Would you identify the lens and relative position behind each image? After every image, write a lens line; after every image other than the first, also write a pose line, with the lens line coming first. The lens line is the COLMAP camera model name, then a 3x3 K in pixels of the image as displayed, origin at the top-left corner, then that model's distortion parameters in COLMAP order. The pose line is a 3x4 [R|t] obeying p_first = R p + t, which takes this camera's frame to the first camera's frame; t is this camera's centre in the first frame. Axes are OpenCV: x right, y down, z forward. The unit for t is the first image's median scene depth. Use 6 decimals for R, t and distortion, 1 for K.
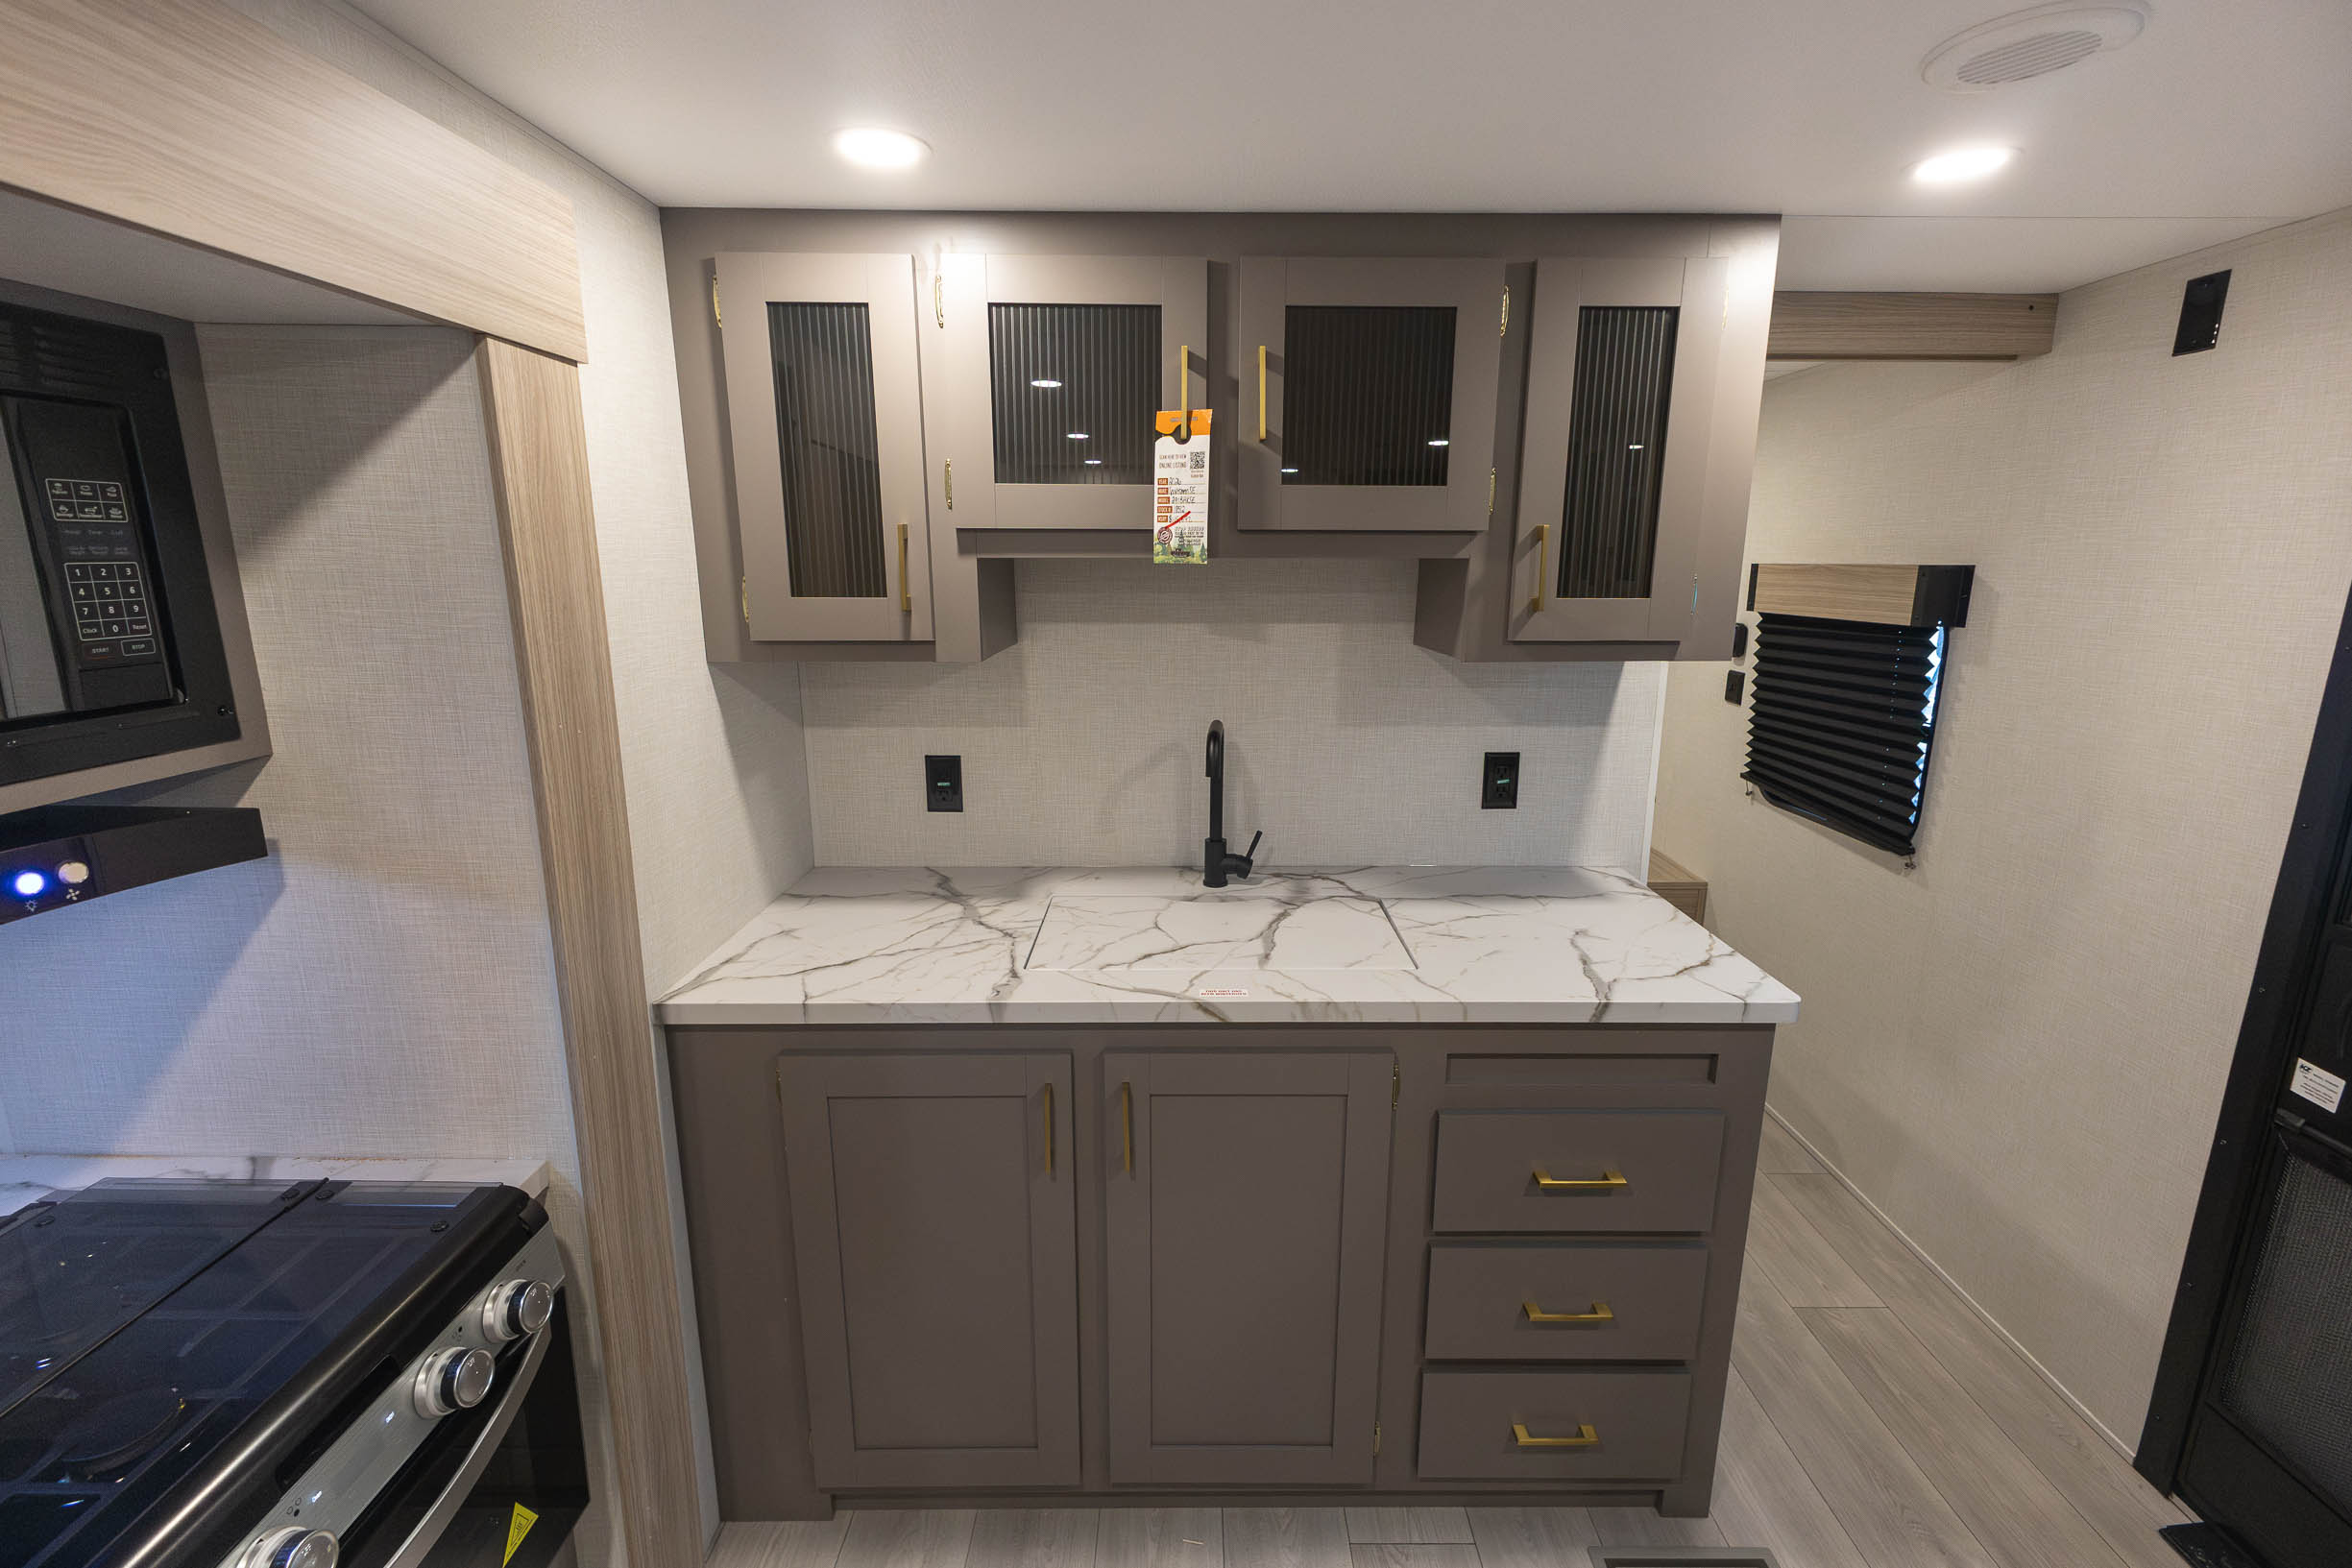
lens RADIAL K [[1010.6, 0, 1174.8], [0, 1010.6, 782.5], [0, 0, 1]] dist [0.002511, -0.000925]
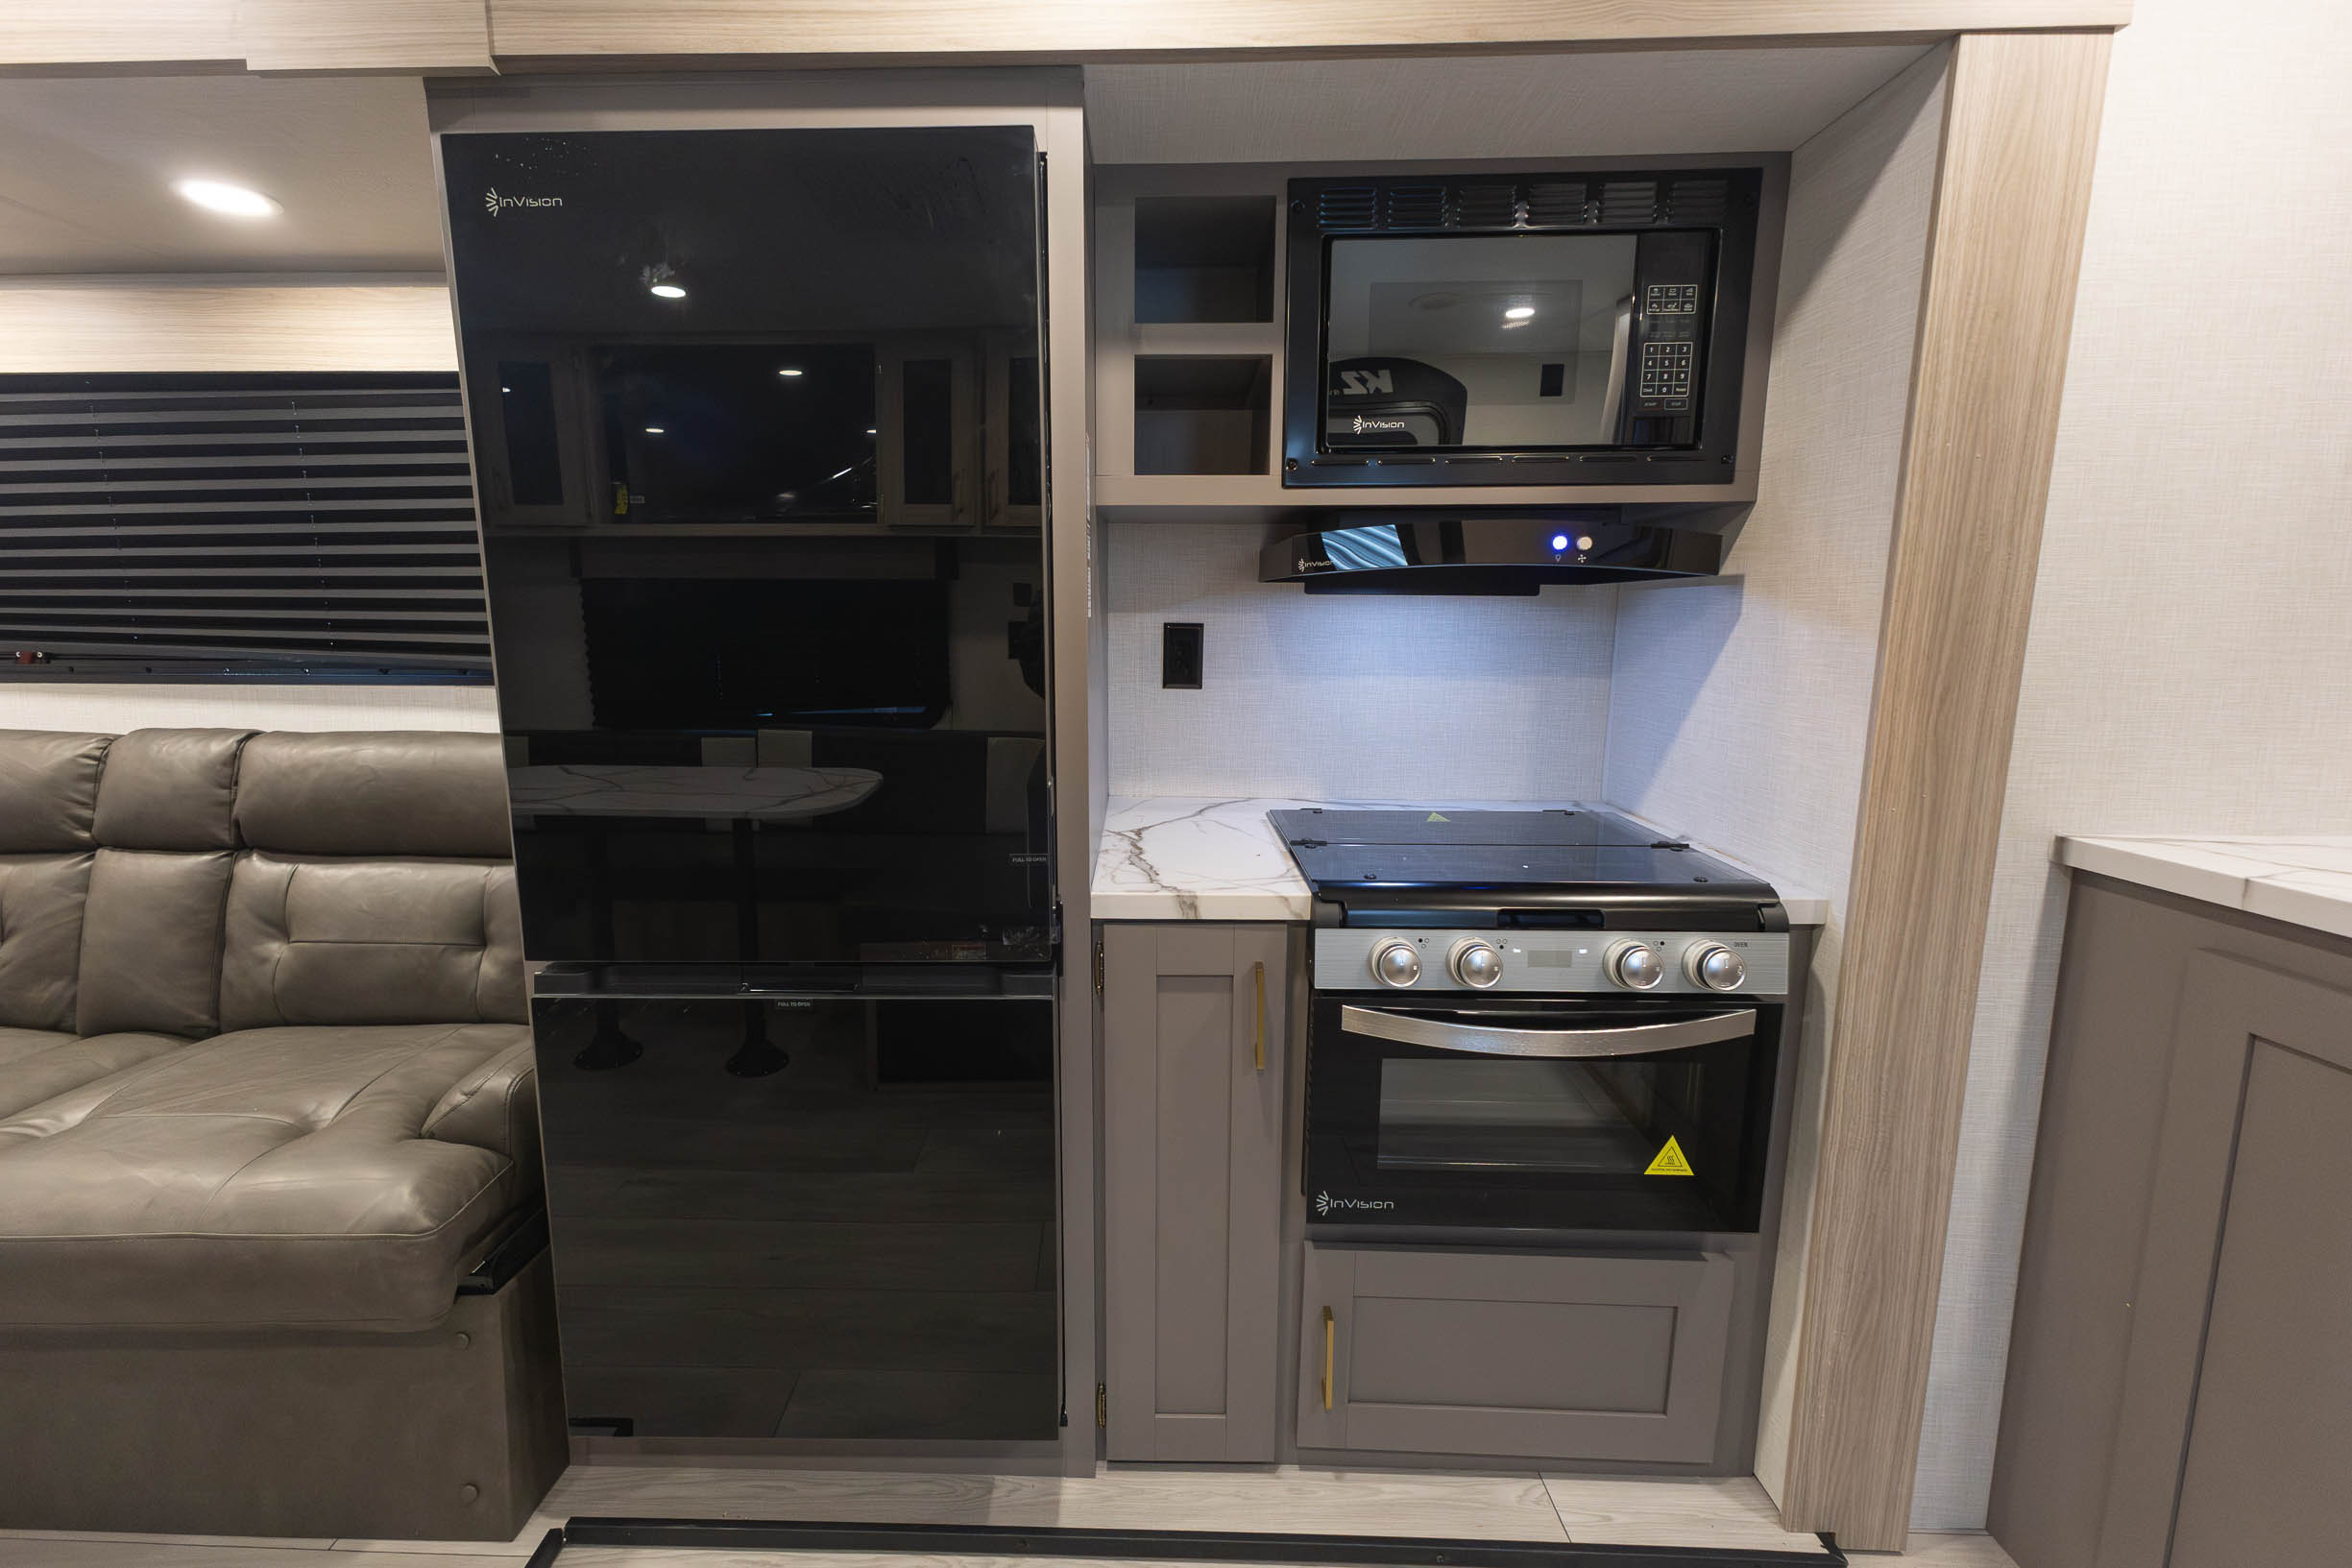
lens RADIAL K [[1010.6, 0, 1163.9], [0, 1010.6, 790.4], [0, 0, 1]] dist [0.002511, -0.000925]
pose [[-0.014264, 0.157913, -0.987350, 0.417070], [-0.220203, 0.962712, 0.157153, 0.281845], [0.975350, 0.219659, 0.021041, 0.332300]]
